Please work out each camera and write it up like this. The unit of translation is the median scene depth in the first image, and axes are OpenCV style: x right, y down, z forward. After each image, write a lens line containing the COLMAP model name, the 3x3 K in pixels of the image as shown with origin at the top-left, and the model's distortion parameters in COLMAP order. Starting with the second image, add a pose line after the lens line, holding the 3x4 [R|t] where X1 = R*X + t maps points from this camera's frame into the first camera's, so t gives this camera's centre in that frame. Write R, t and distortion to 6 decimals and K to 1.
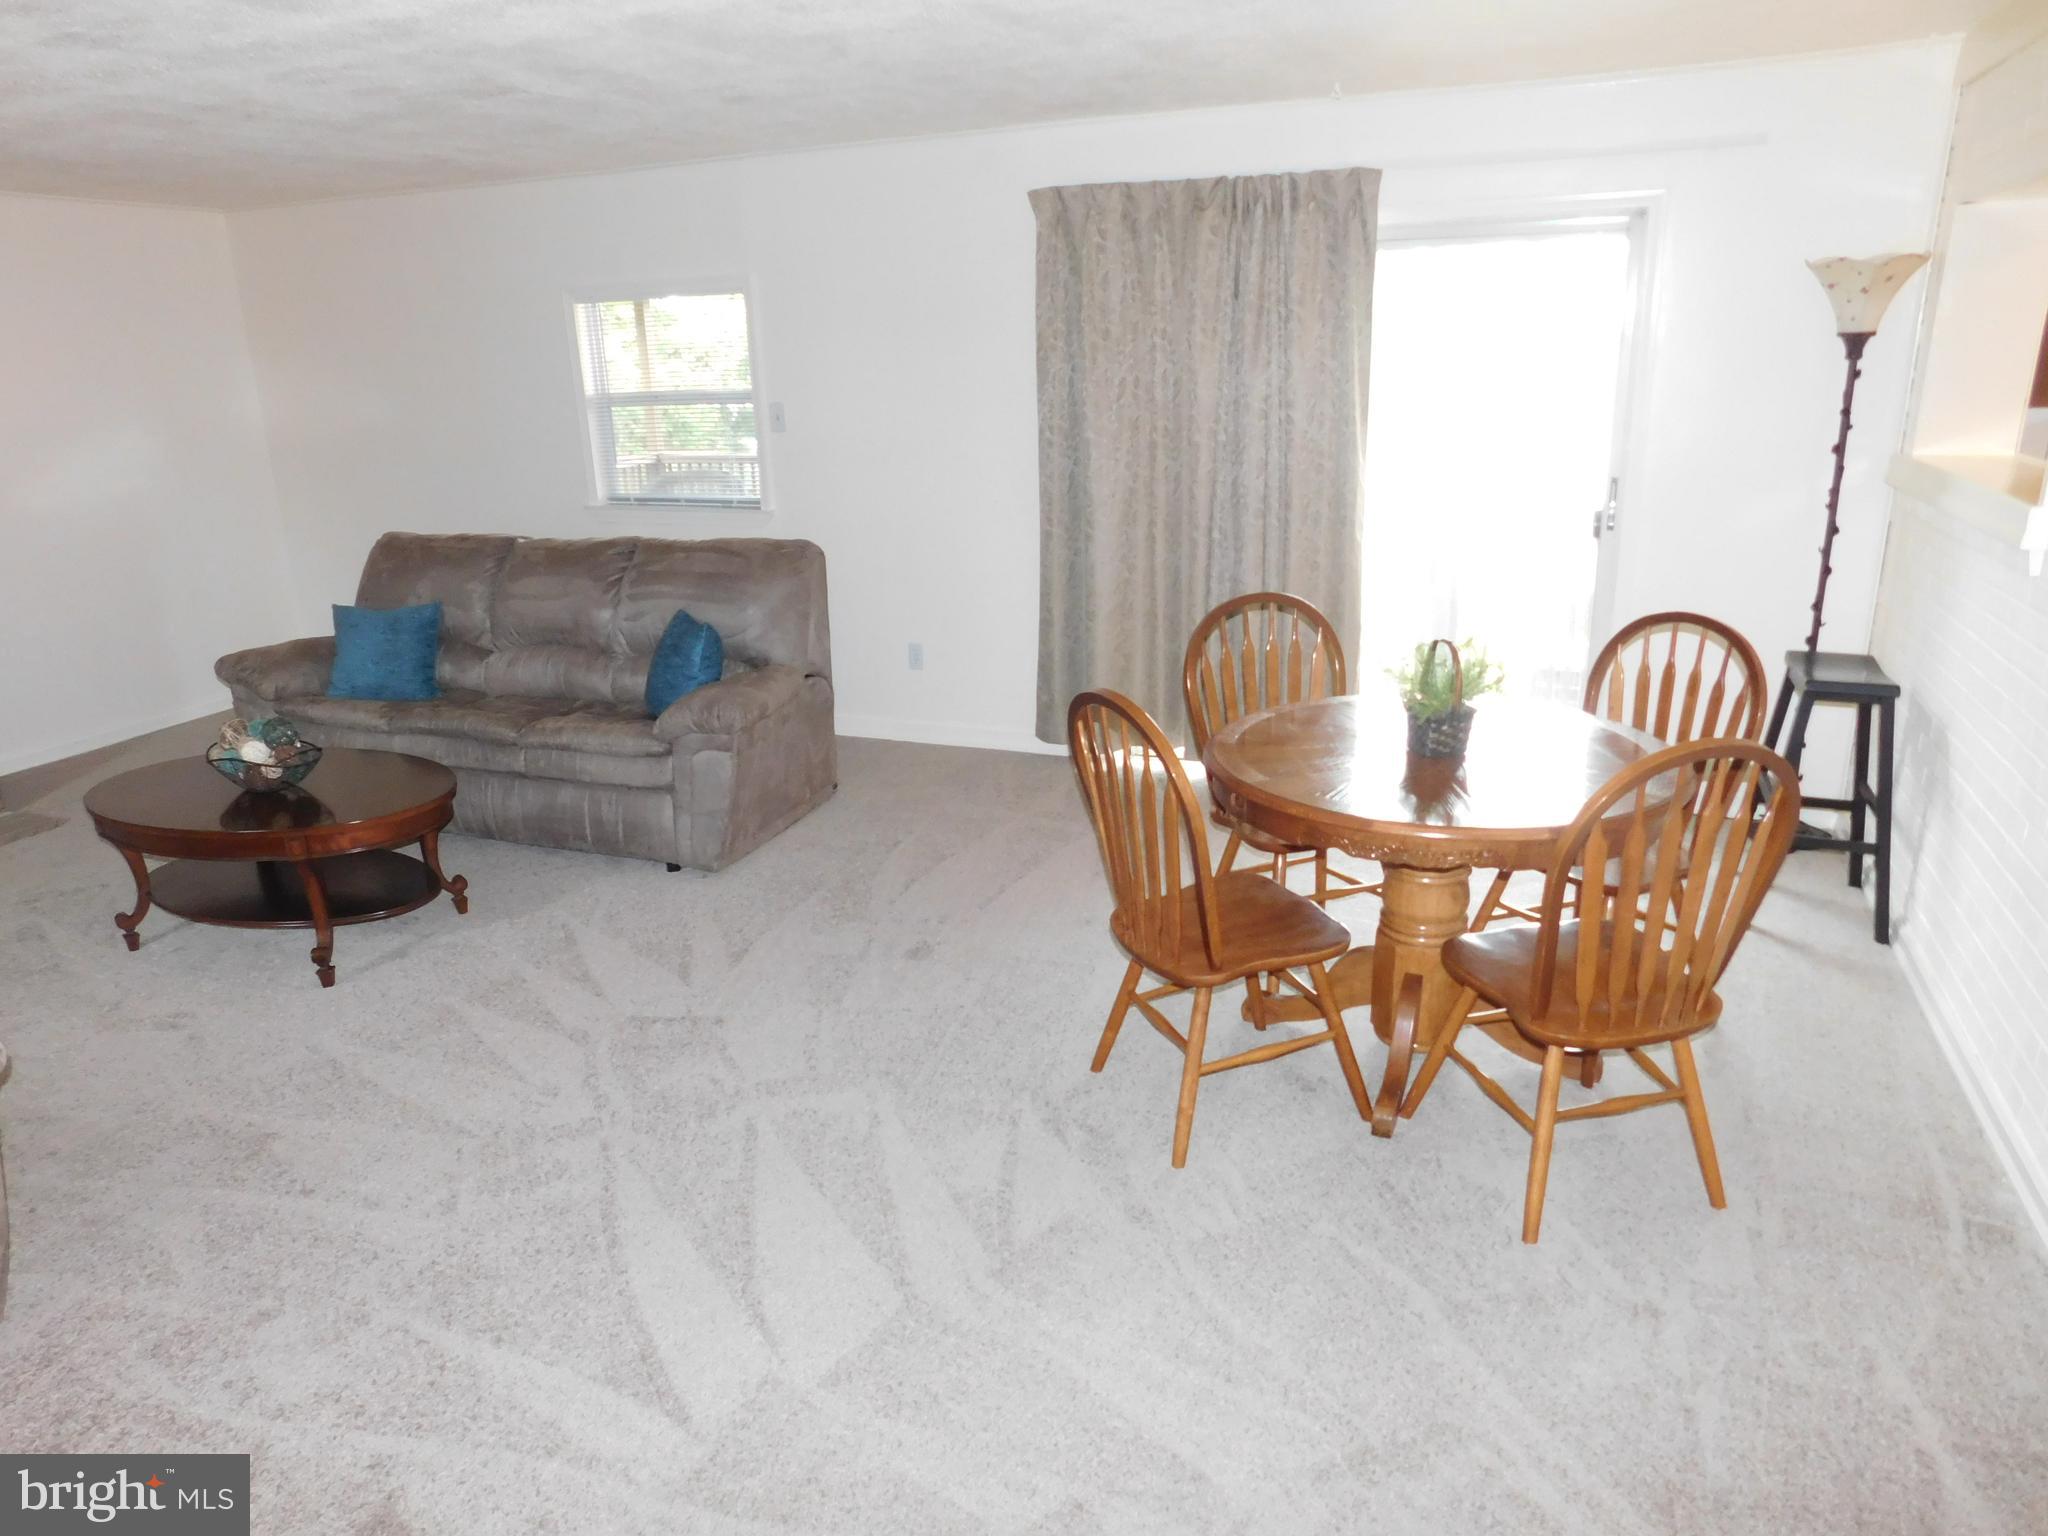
lens RADIAL K [[1356.7, 0, 1024.0], [0, 1356.7, 768.0], [0, 0, 1]] dist [-0.086174, 0.059078]
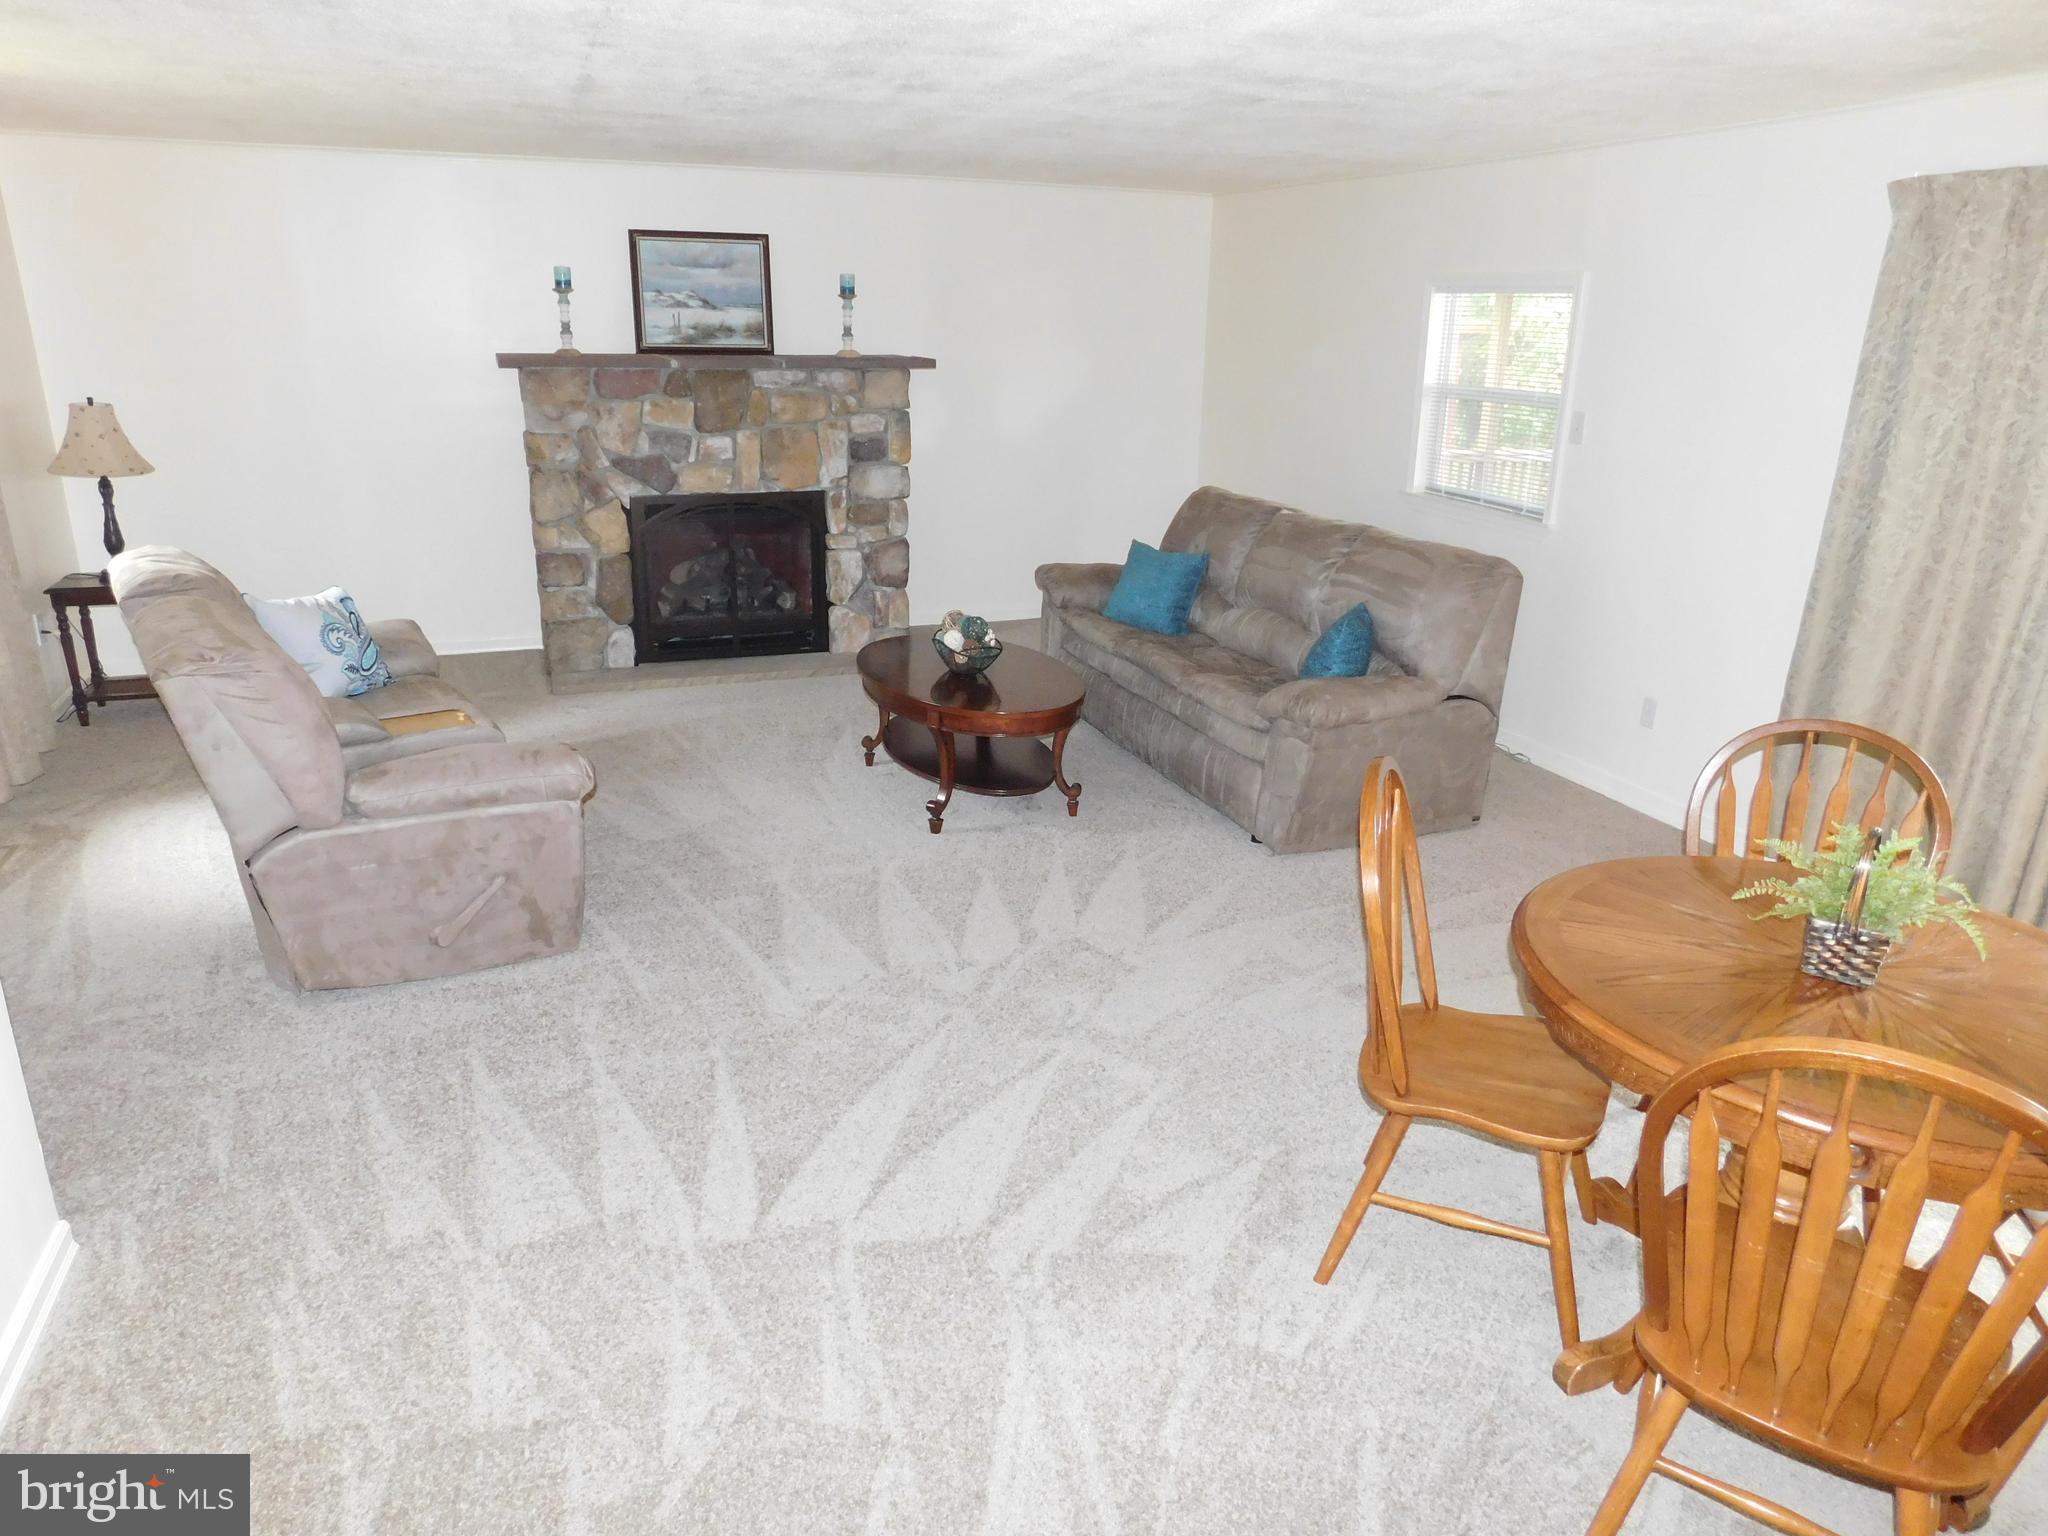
lens RADIAL K [[1355.8, 0, 1016.2], [0, 1355.8, 784.7], [0, 0, 1]] dist [-0.072999, 0.058118]
pose [[0.679636, 0.285208, -0.675834, 0.298855], [-0.262714, 0.954844, 0.138760, -0.060579], [0.684891, 0.083245, 0.723875, 0.099403]]
